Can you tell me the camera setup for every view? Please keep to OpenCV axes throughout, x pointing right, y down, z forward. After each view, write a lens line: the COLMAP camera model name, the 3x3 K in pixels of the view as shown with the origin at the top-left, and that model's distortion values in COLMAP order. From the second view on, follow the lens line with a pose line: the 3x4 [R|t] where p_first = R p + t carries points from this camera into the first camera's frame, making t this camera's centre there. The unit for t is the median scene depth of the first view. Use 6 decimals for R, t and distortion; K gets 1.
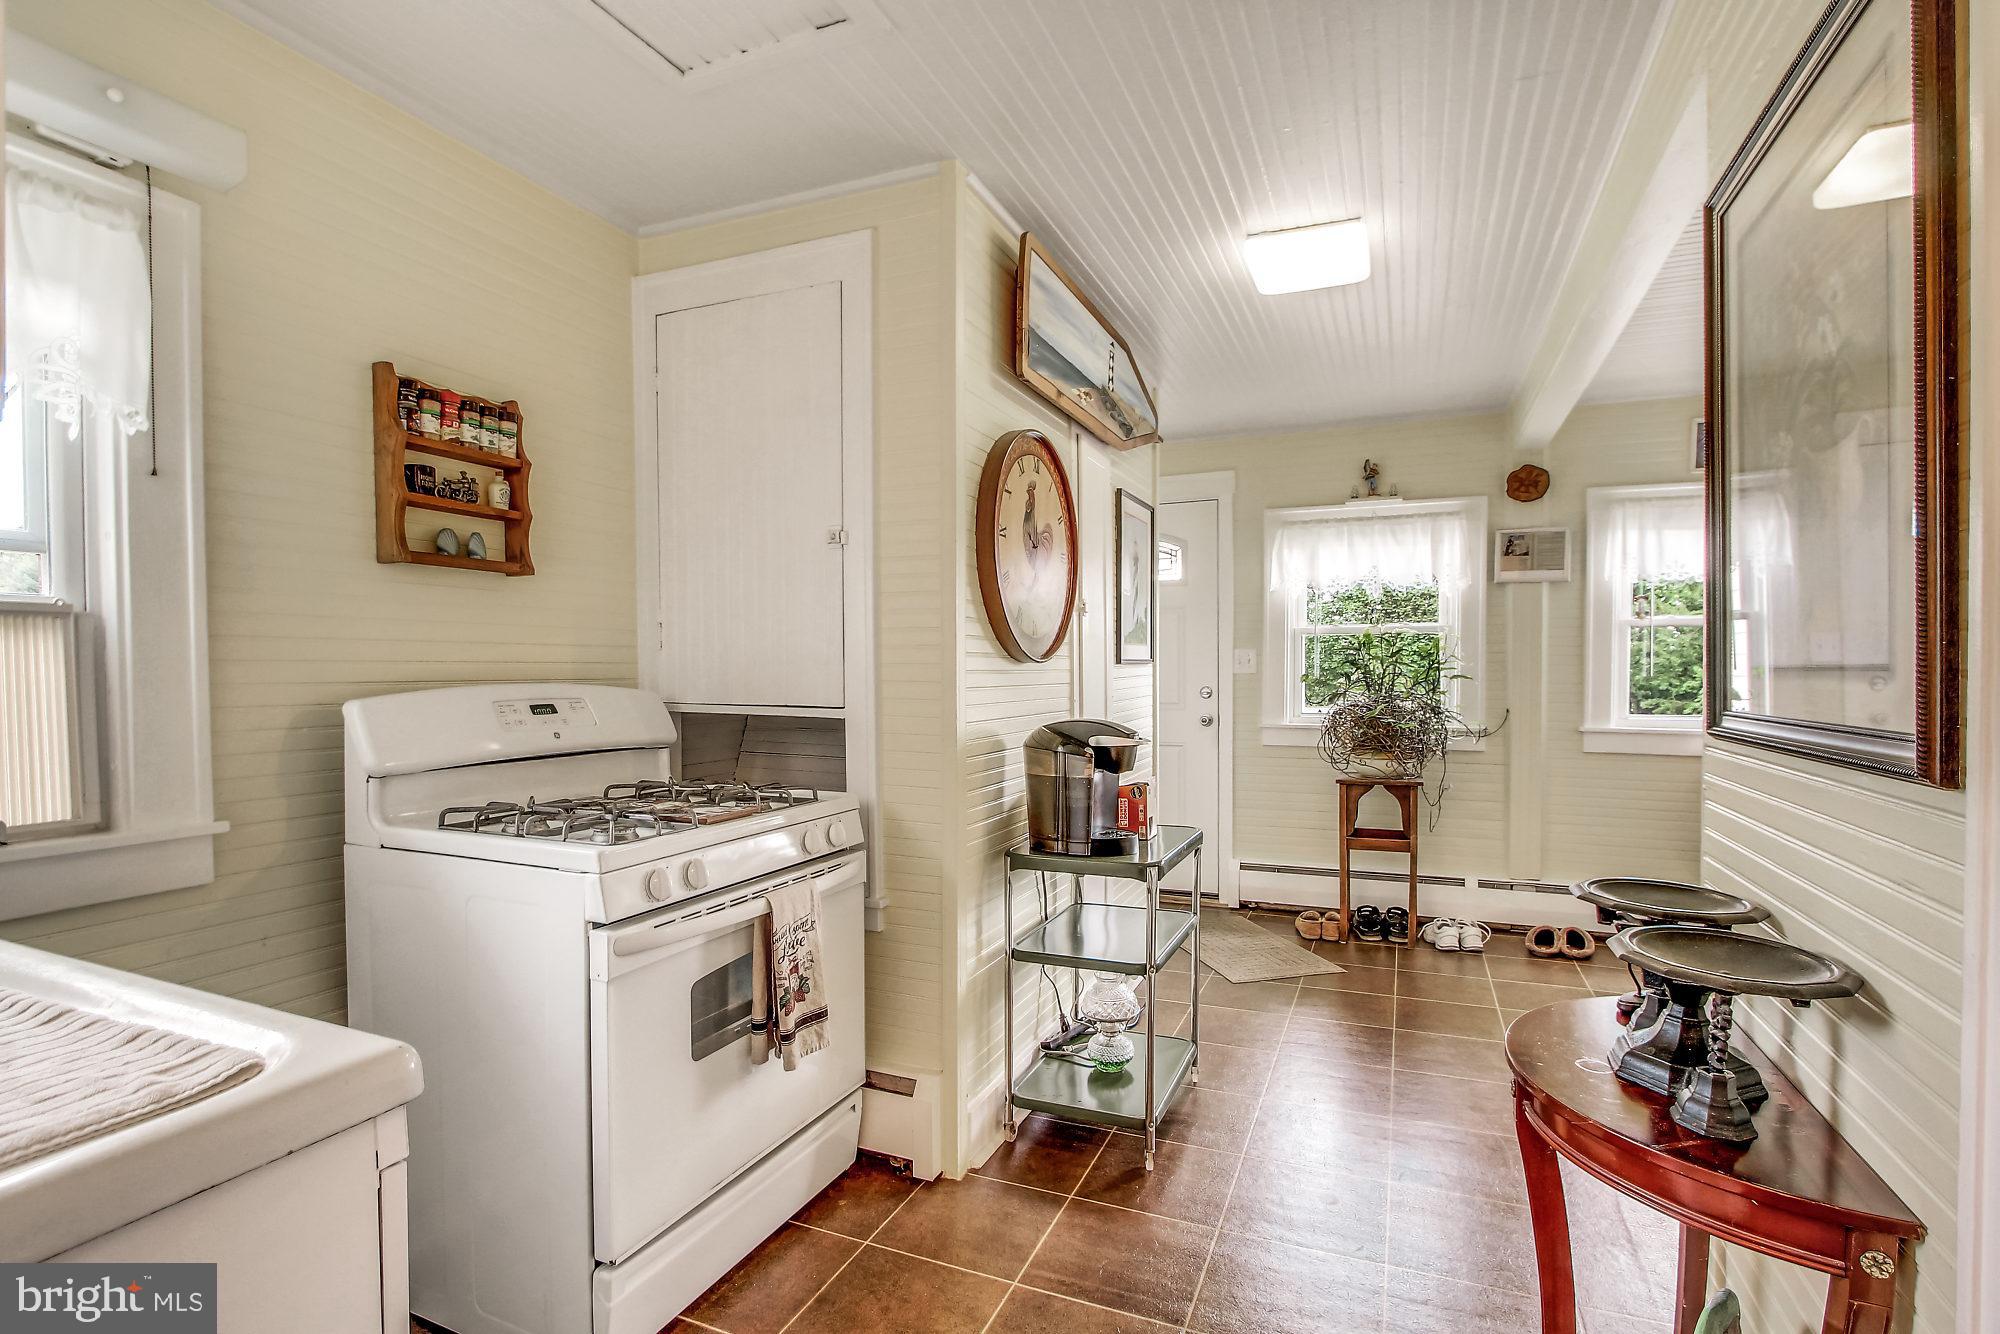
lens RADIAL K [[933.2, 0, 1008.8], [0, 933.2, 684.0], [0, 0, 1]] dist [-0.012747, 0.000223]
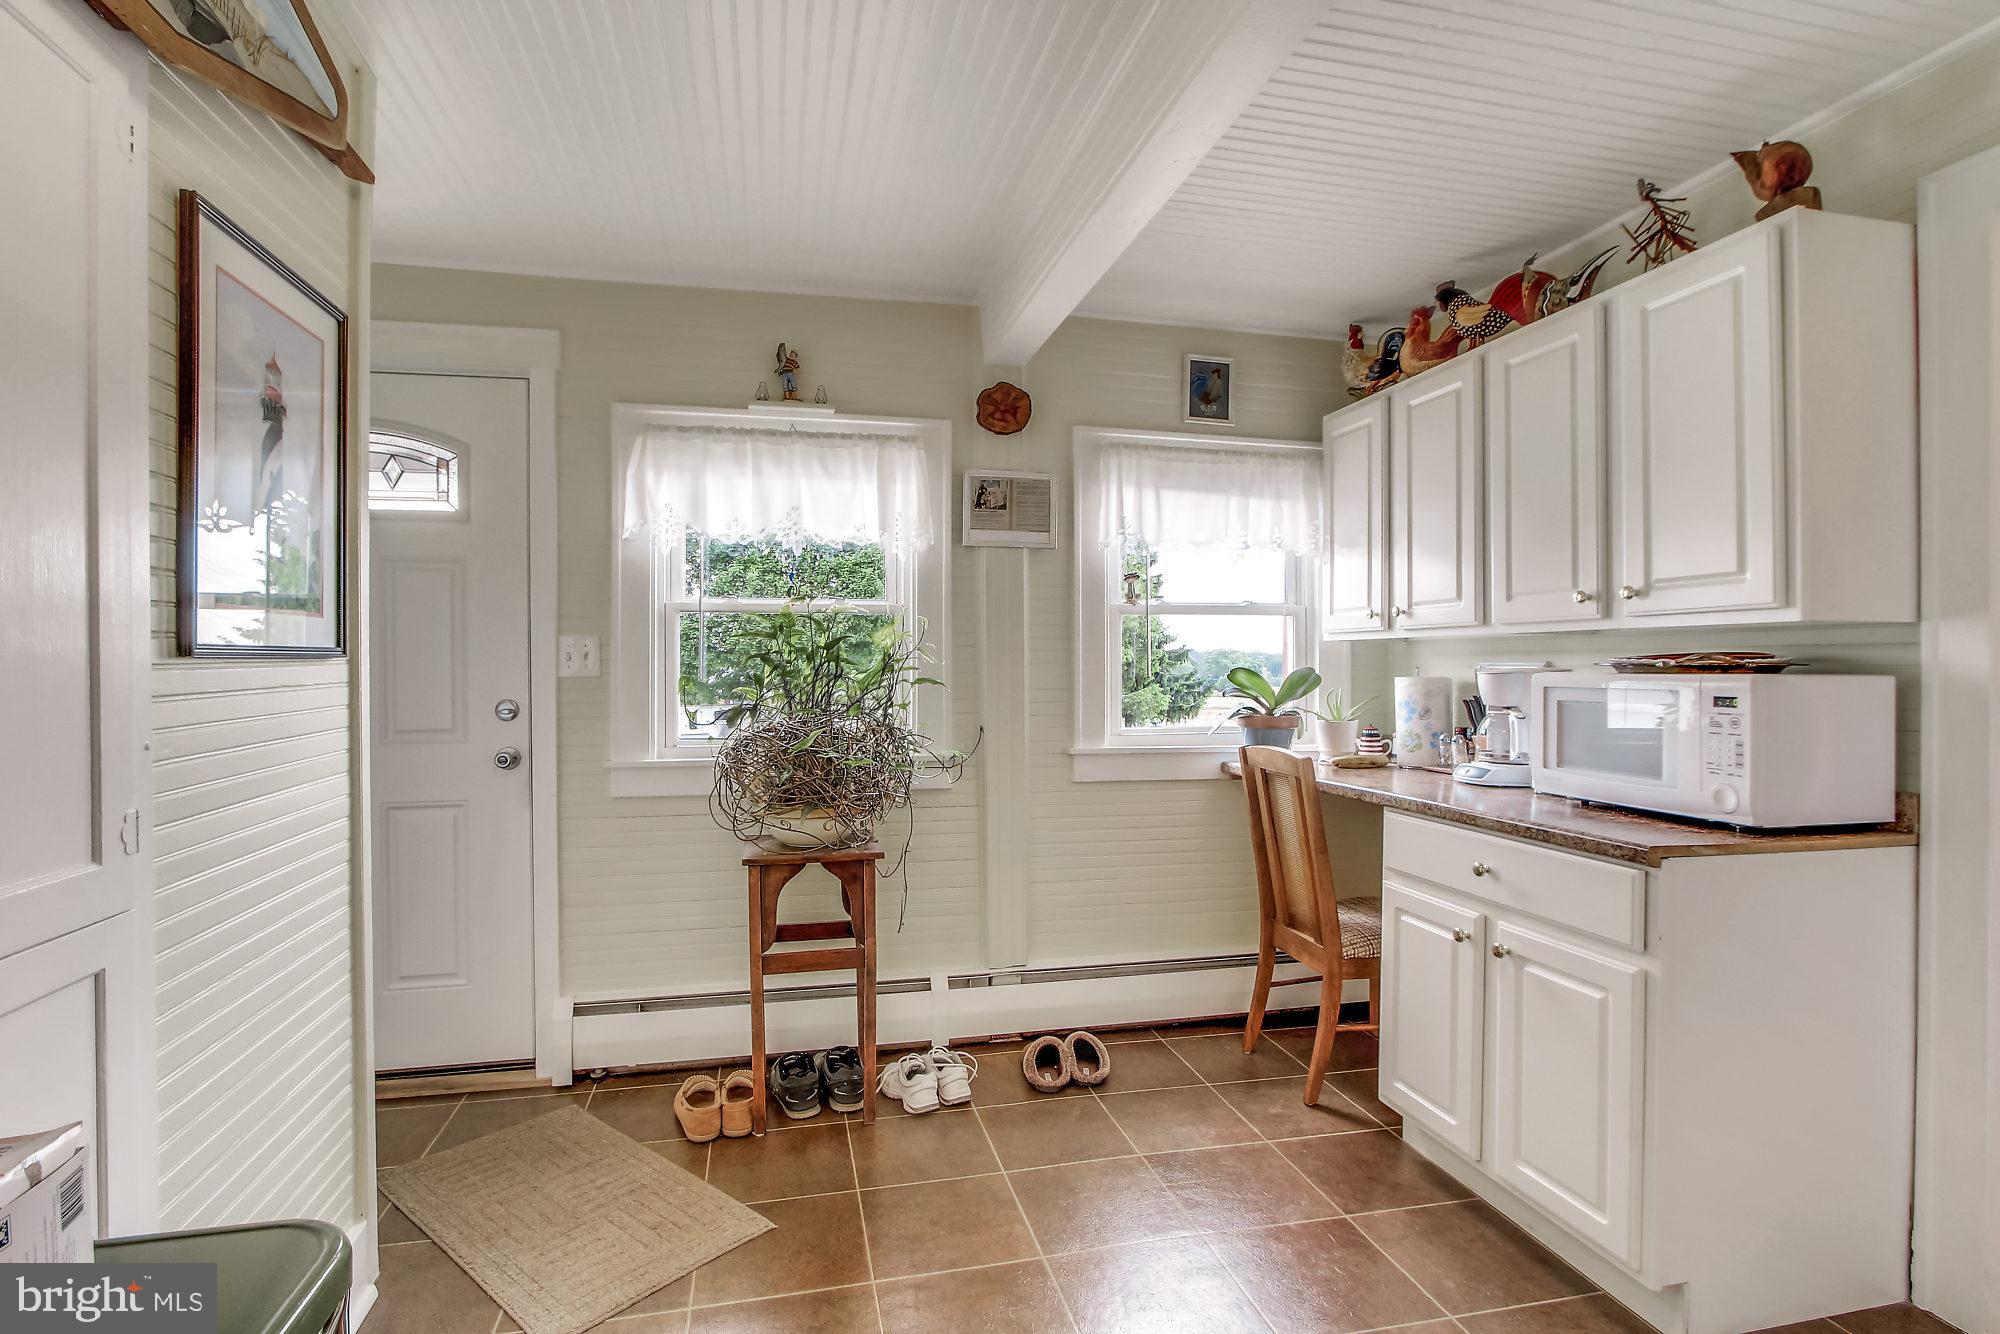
lens RADIAL K [[933.2, 0, 1054.1], [0, 933.2, 681.8], [0, 0, 1]] dist [-0.012747, 0.000223]
pose [[0.768071, -0.008638, 0.640306, 0.126561], [0.009047, 0.999956, 0.002638, -0.008119], [-0.640301, 0.003766, 0.768115, 0.420824]]
